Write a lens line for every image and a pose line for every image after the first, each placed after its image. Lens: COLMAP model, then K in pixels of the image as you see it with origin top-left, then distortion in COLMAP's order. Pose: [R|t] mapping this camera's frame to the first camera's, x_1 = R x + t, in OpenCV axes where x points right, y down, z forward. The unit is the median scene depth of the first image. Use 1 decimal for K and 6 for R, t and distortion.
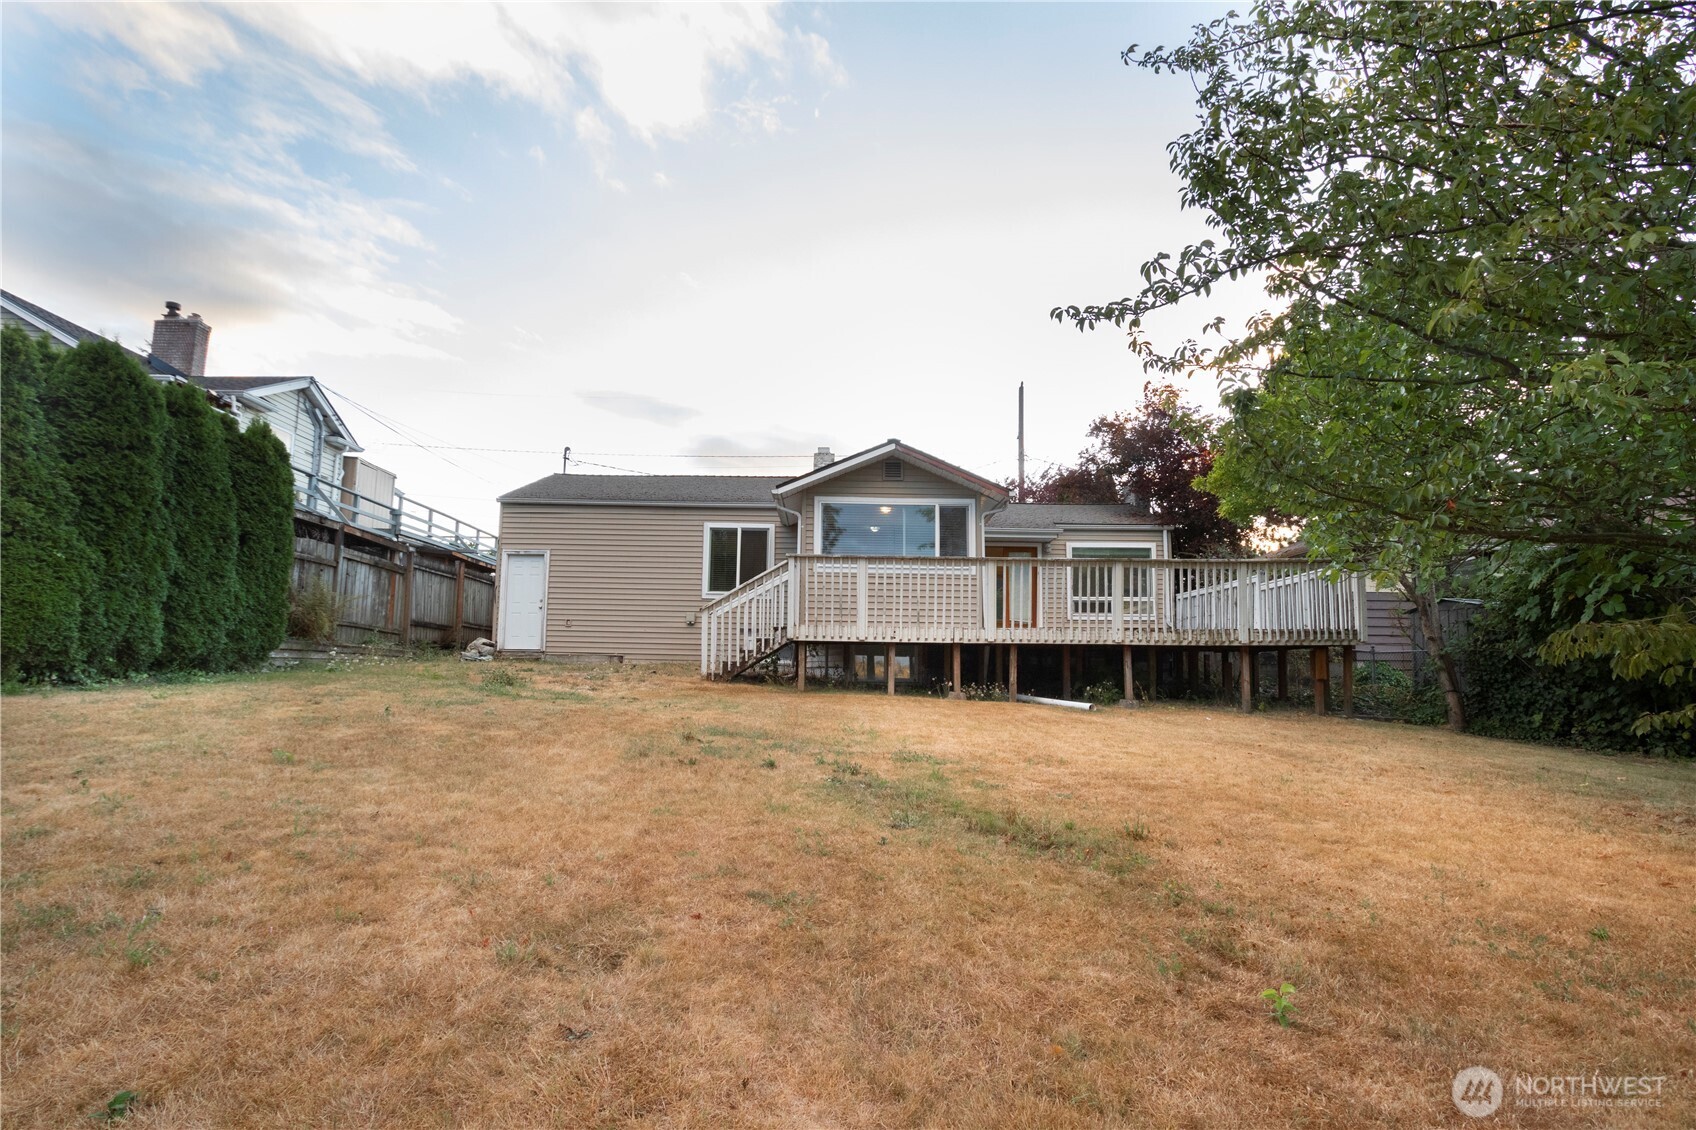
lens RADIAL K [[803.8, 0, 823.0], [0, 803.8, 592.4], [0, 0, 1]] dist [-0.012237, 0.000542]
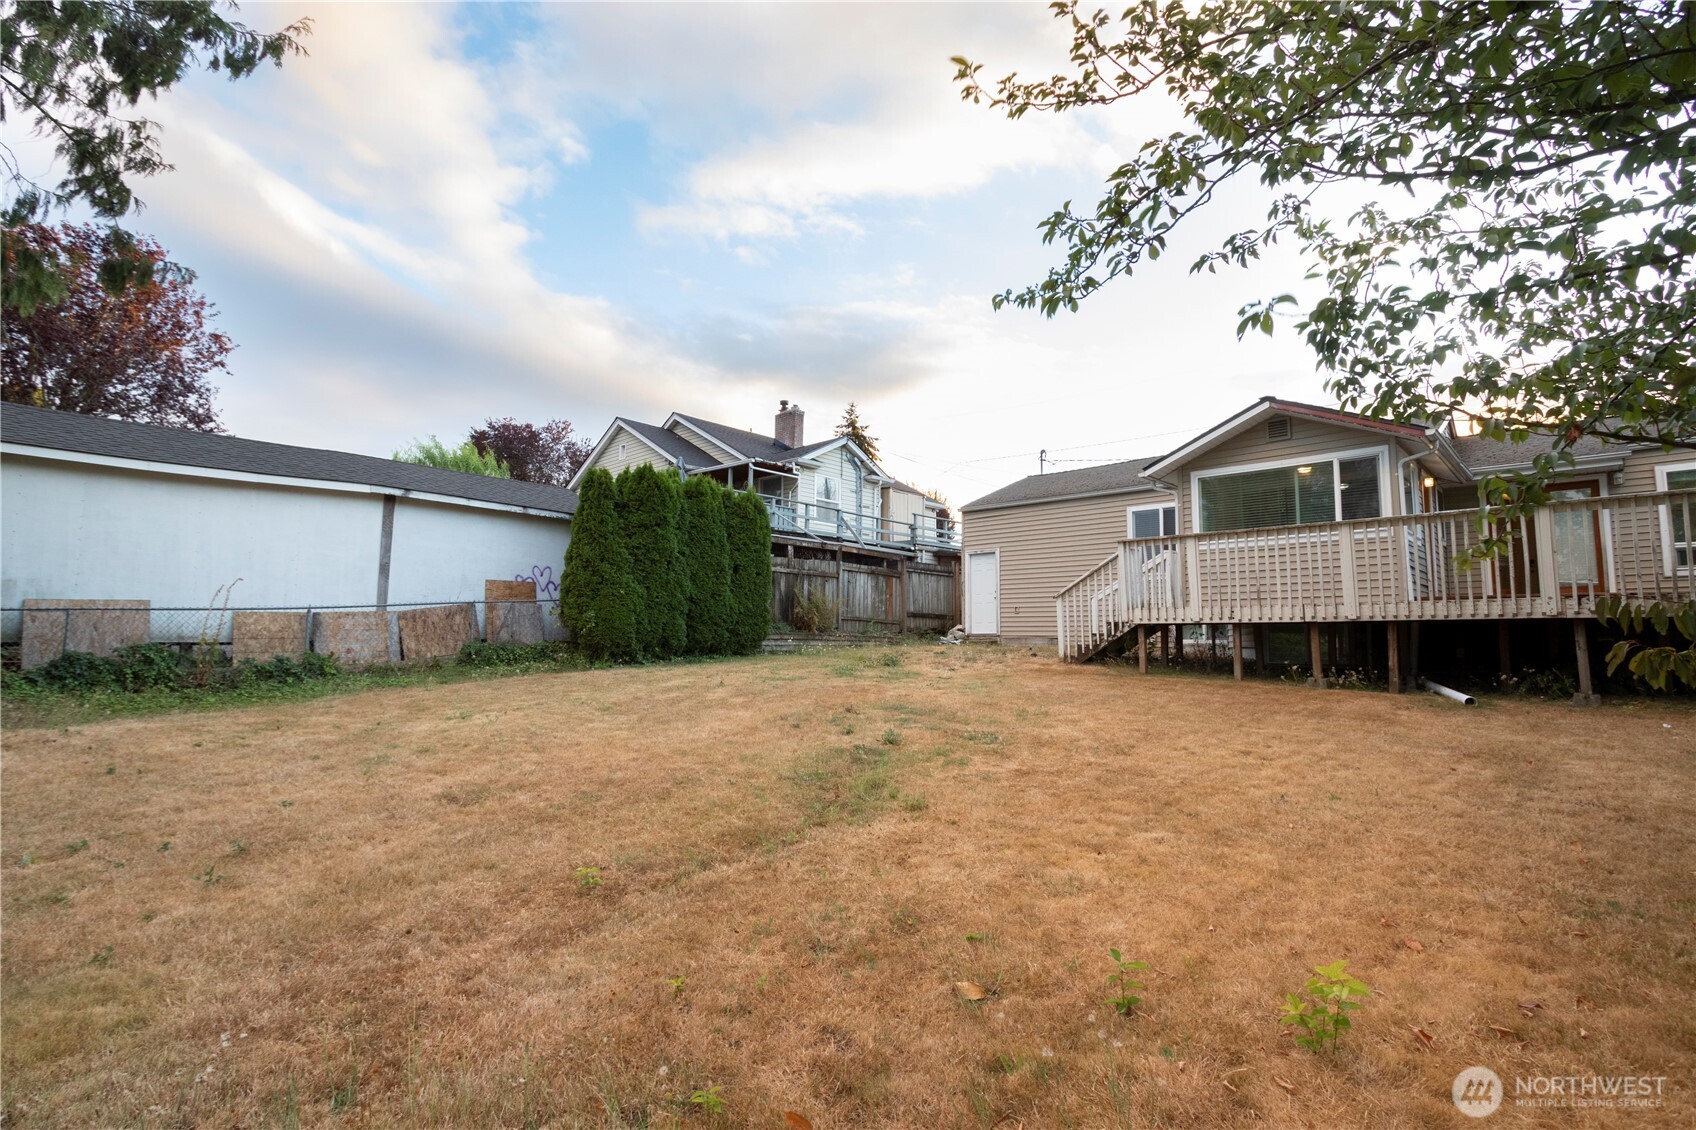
lens RADIAL K [[784.3, 0, 848.0], [0, 784.3, 565.0], [0, 0, 1]] dist [-0.000706, -0.000040]
pose [[0.727854, -0.076551, -0.681446, 0.323790], [0.071584, 0.996802, -0.035518, -0.003978], [0.681986, -0.022929, 0.731006, 0.027486]]
